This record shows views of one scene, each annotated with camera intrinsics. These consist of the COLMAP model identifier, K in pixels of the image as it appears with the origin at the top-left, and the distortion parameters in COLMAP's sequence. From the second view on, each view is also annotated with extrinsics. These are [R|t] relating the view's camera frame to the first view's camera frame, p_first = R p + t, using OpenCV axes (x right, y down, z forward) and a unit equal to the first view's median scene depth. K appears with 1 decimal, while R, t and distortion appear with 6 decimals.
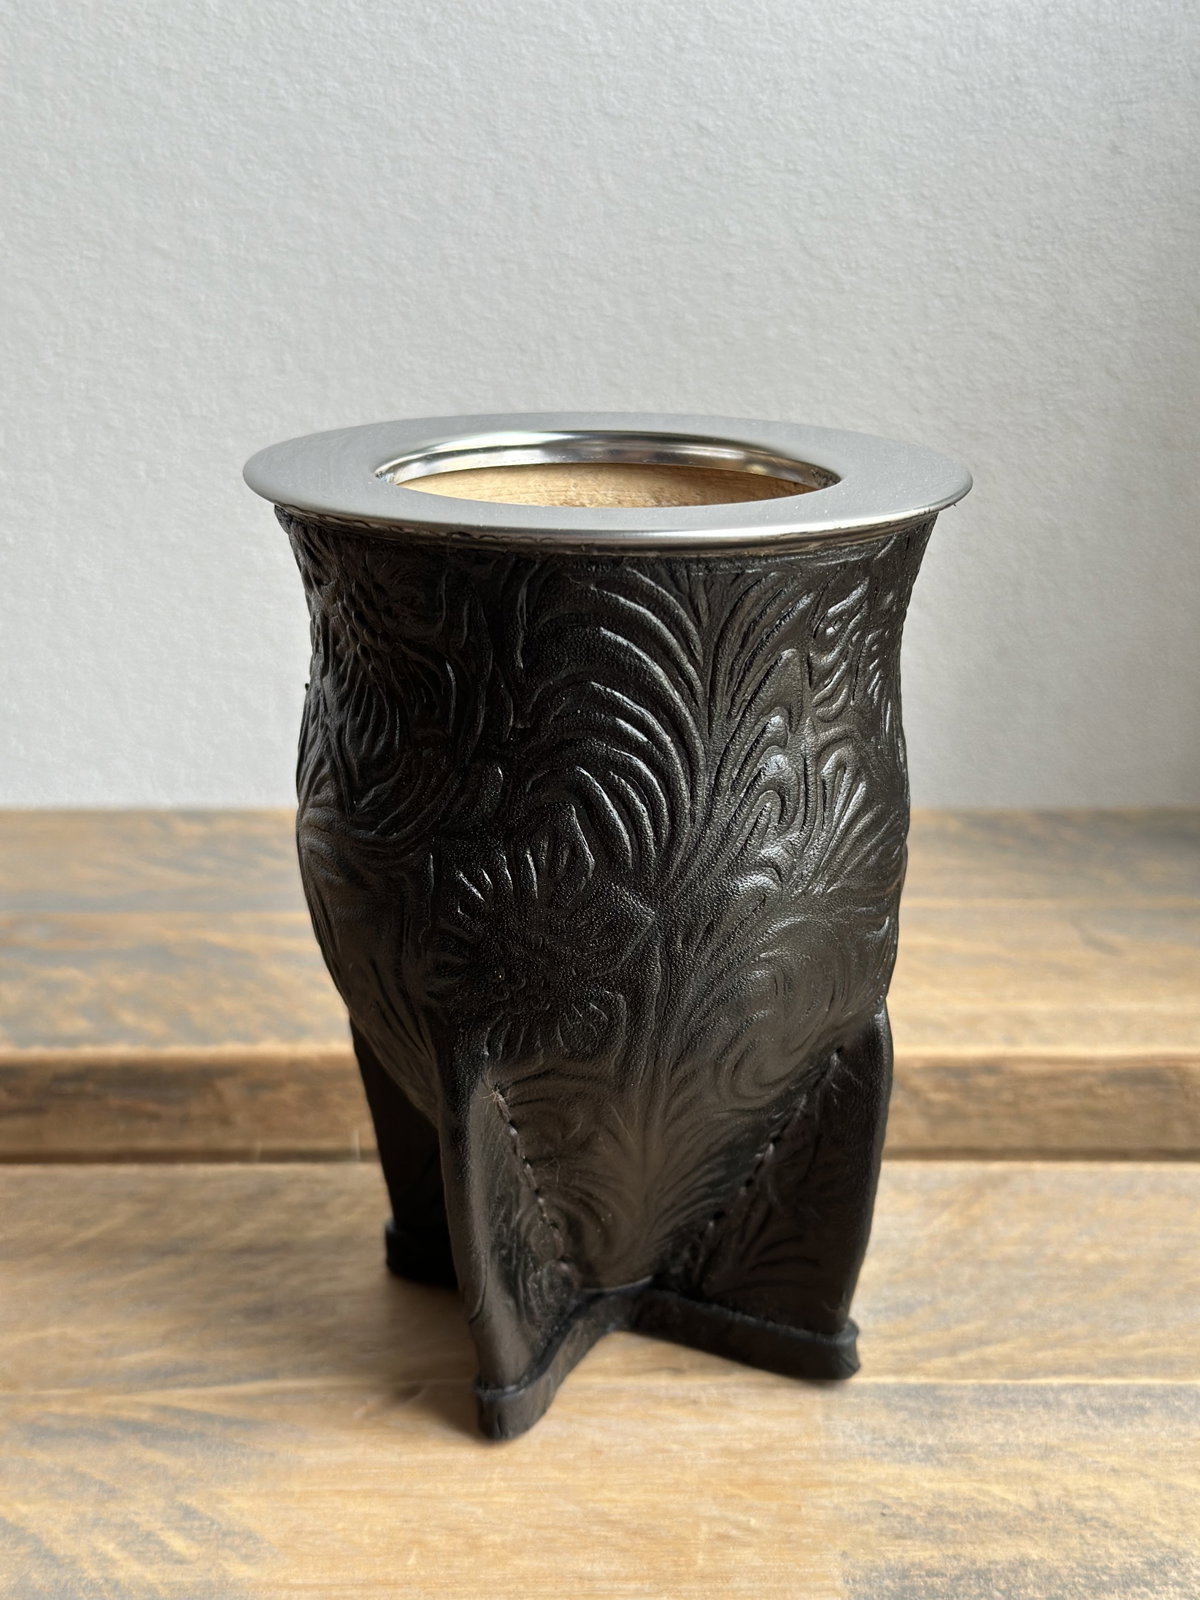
lens RADIAL K [[2279.9, 0, 593.3], [0, 2279.9, 824.4], [0, 0, 1]] dist [0.066599, 0.000000]
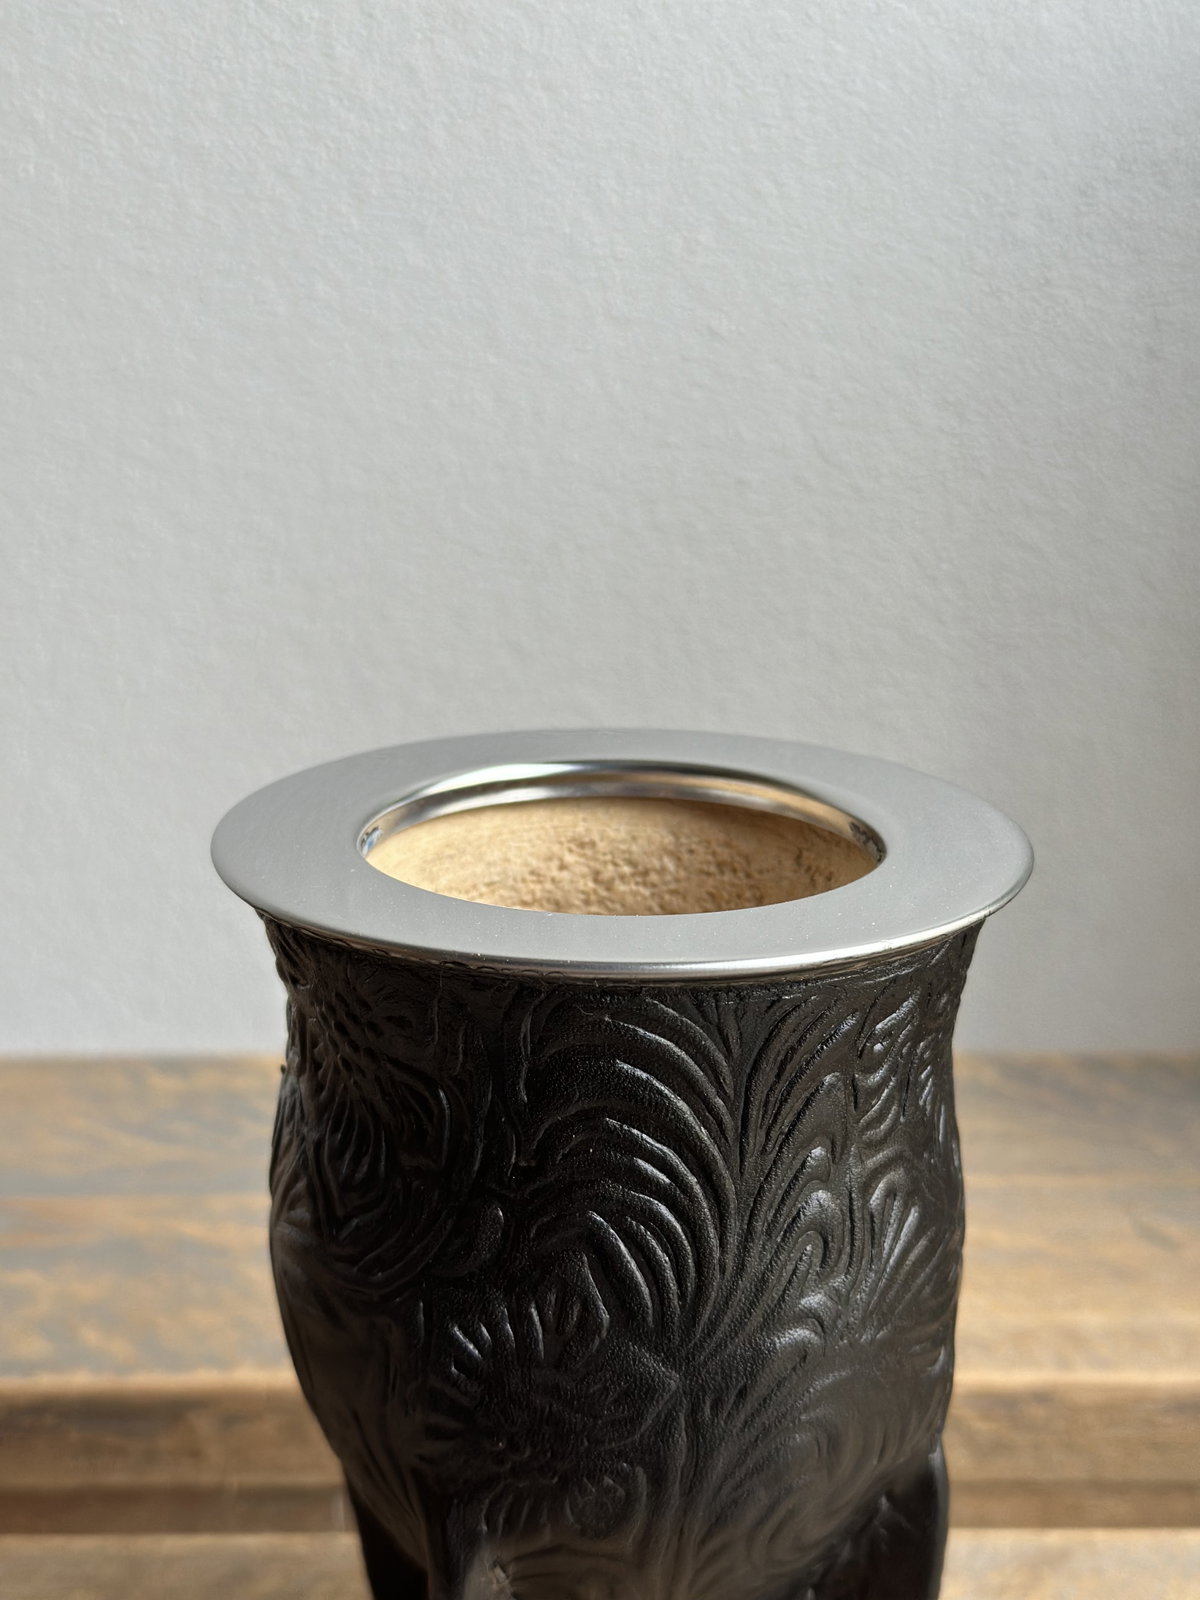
lens RADIAL K [[2279.9, 0, 595.8], [0, 2279.9, 806.2], [0, 0, 1]] dist [0.066599, 0.000000]
pose [[0.999997, -0.002257, 0.000814, -0.002507], [0.002283, 0.999434, -0.033576, -0.077110], [-0.000738, 0.033578, 0.999436, 0.064421]]
